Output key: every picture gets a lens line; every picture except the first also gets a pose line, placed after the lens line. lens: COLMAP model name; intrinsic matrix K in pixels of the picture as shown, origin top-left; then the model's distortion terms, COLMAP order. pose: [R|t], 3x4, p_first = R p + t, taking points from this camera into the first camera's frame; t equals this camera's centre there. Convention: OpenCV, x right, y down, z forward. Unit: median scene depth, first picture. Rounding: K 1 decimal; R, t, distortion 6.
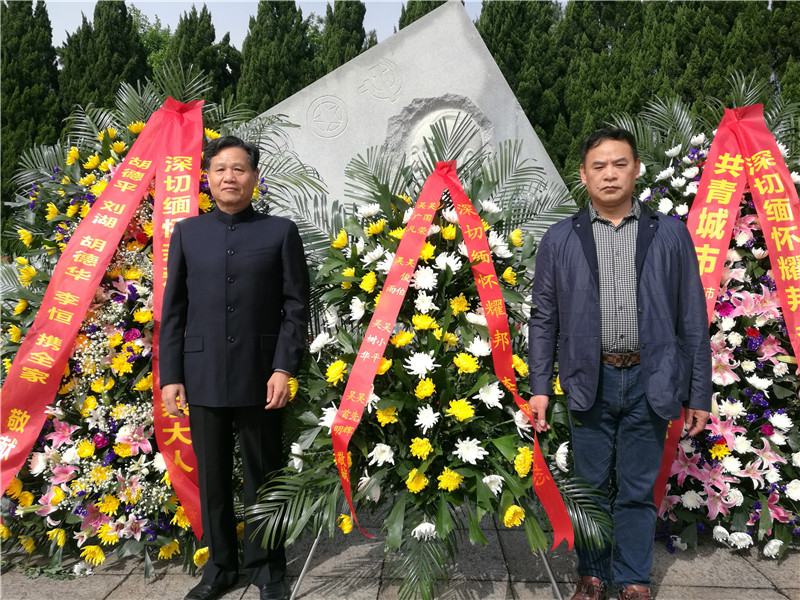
lens RADIAL K [[649.6, 0, 400.0], [0, 649.6, 300.0], [0, 0, 1]] dist [-0.040403, 0.114897]
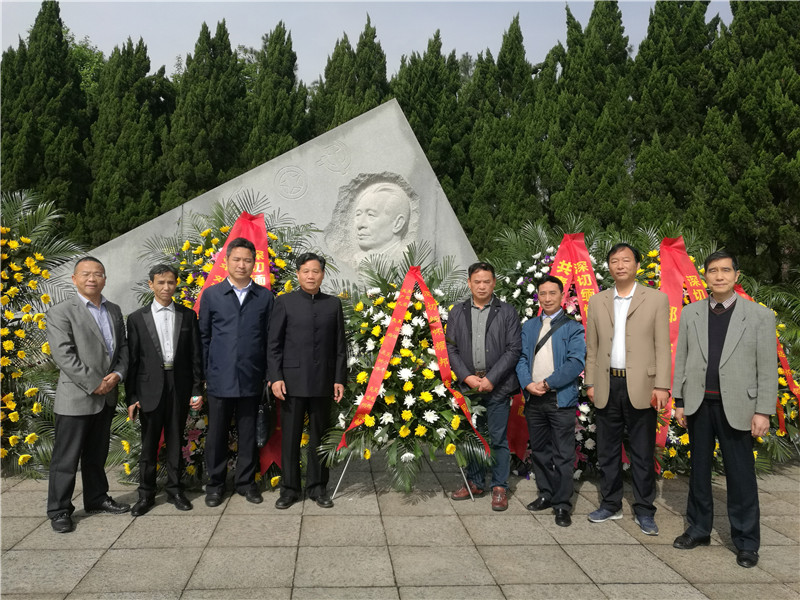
lens RADIAL K [[631.8, 0, 400.7], [0, 631.8, 290.6], [0, 0, 1]] dist [0.007613, 0.003191]
pose [[0.988309, 0.036071, 0.148139, -0.248658], [-0.029172, 0.998398, -0.048486, -0.055536], [-0.149650, 0.043598, 0.987777, -0.821781]]
